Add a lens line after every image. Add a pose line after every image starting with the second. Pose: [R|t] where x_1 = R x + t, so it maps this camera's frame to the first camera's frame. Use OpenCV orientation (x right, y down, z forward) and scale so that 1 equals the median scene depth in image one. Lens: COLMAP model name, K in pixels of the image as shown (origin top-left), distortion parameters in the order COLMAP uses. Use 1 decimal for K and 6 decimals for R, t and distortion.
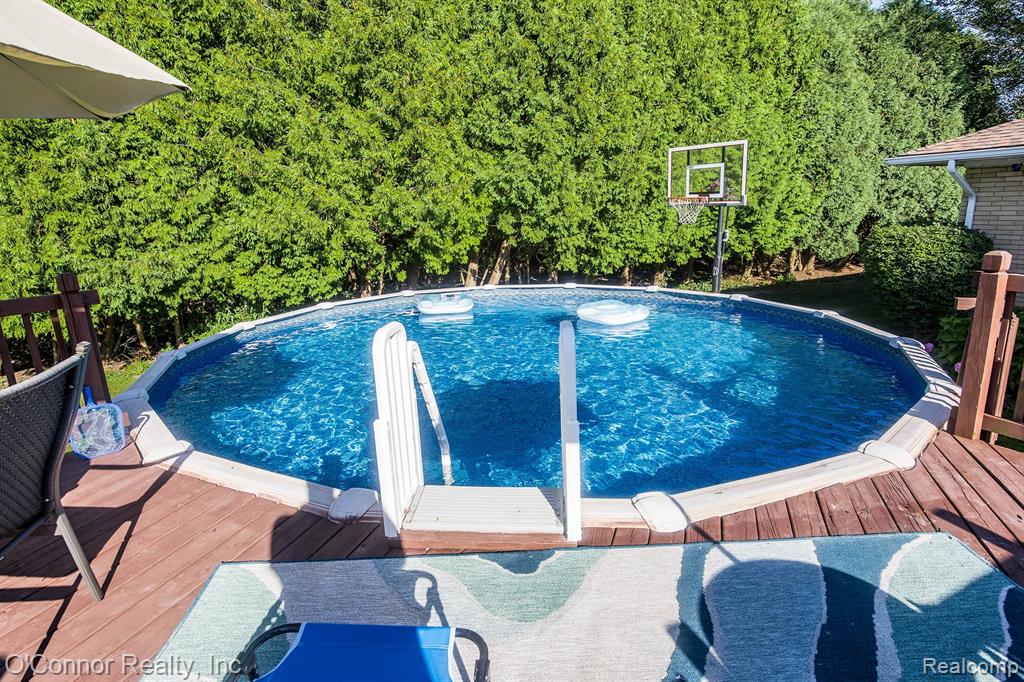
lens RADIAL K [[552.5, 0, 505.5], [0, 552.5, 335.7], [0, 0, 1]] dist [-0.003597, -0.001144]
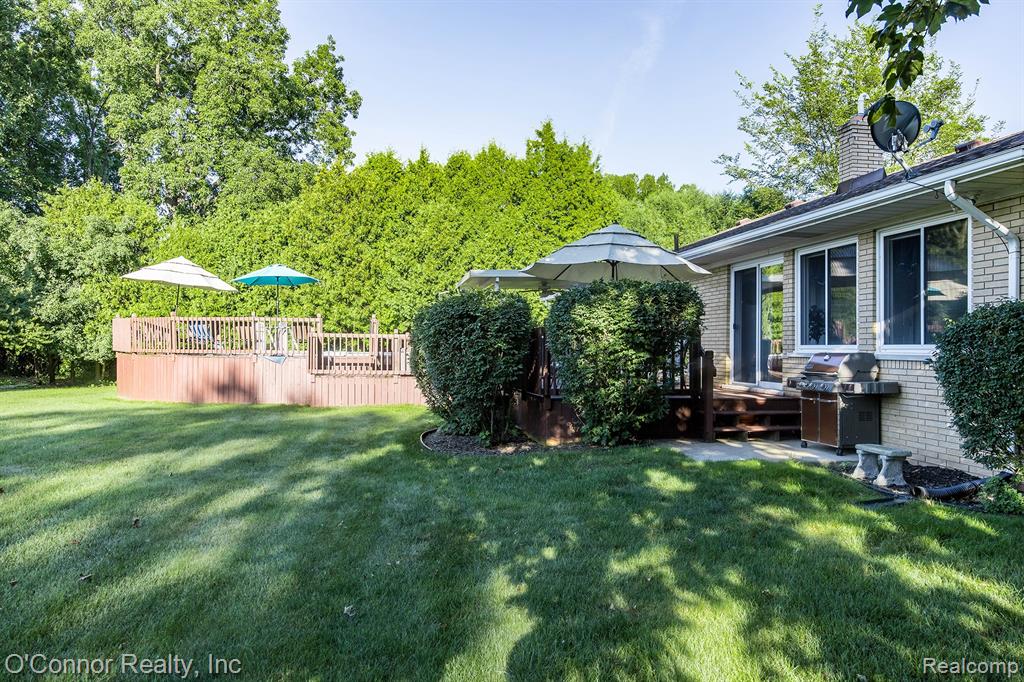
lens RADIAL K [[753.8, 0, 510.8], [0, 753.8, 339.8], [0, 0, 1]] dist [0.003537, -0.002185]
pose [[0.950102, 0.039128, -0.309474, 1.478198], [-0.109718, 0.970626, -0.214120, 0.468028], [0.292006, 0.237391, 0.926487, -1.691440]]
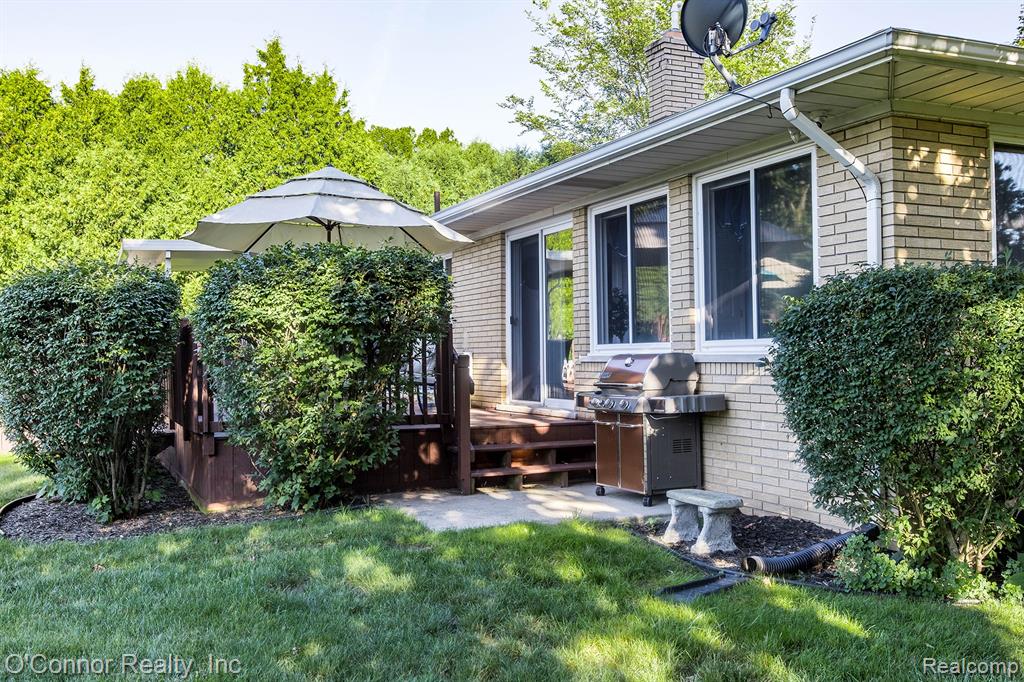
lens RADIAL K [[987.9, 0, 515.3], [0, 987.9, 342.6], [0, 0, 1]] dist [0.000433, 0.000000]
pose [[0.998182, 0.020793, -0.056570, 1.516646], [-0.033694, 0.970751, -0.237714, 0.428202], [0.049972, 0.239188, 0.969686, -1.503235]]
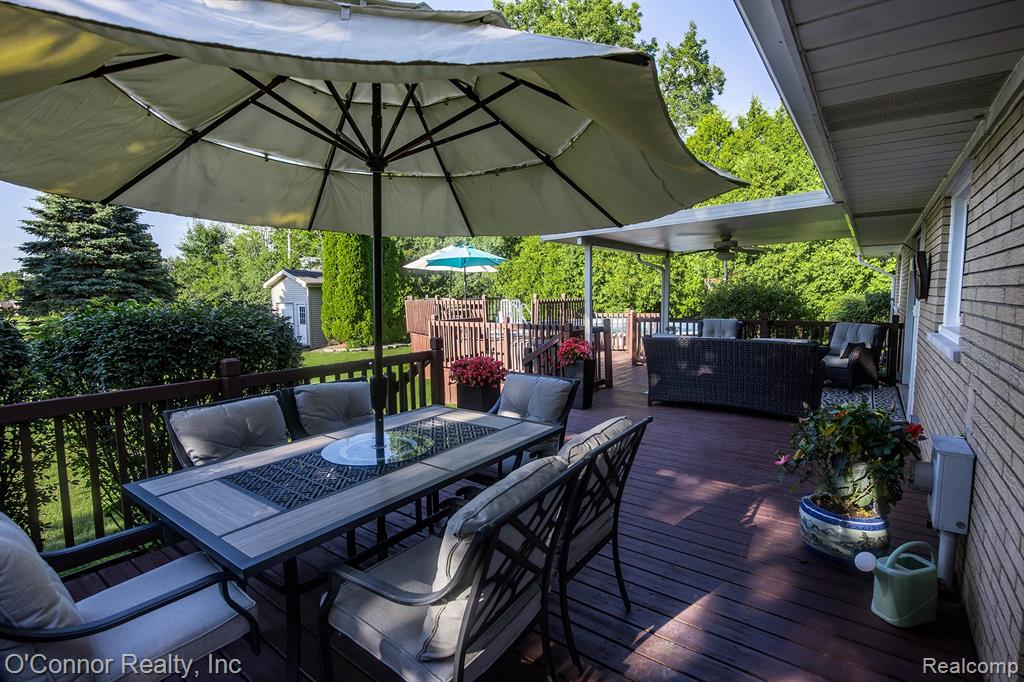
lens RADIAL K [[490.9, 0, 507.7], [0, 490.9, 336.7], [0, 0, 1]] dist [-0.006312, 0.000549]
pose [[0.446549, 0.098669, -0.889302, 1.490595], [-0.201514, 0.979457, 0.007485, 0.103225], [0.871772, 0.175864, 0.457259, -0.466806]]
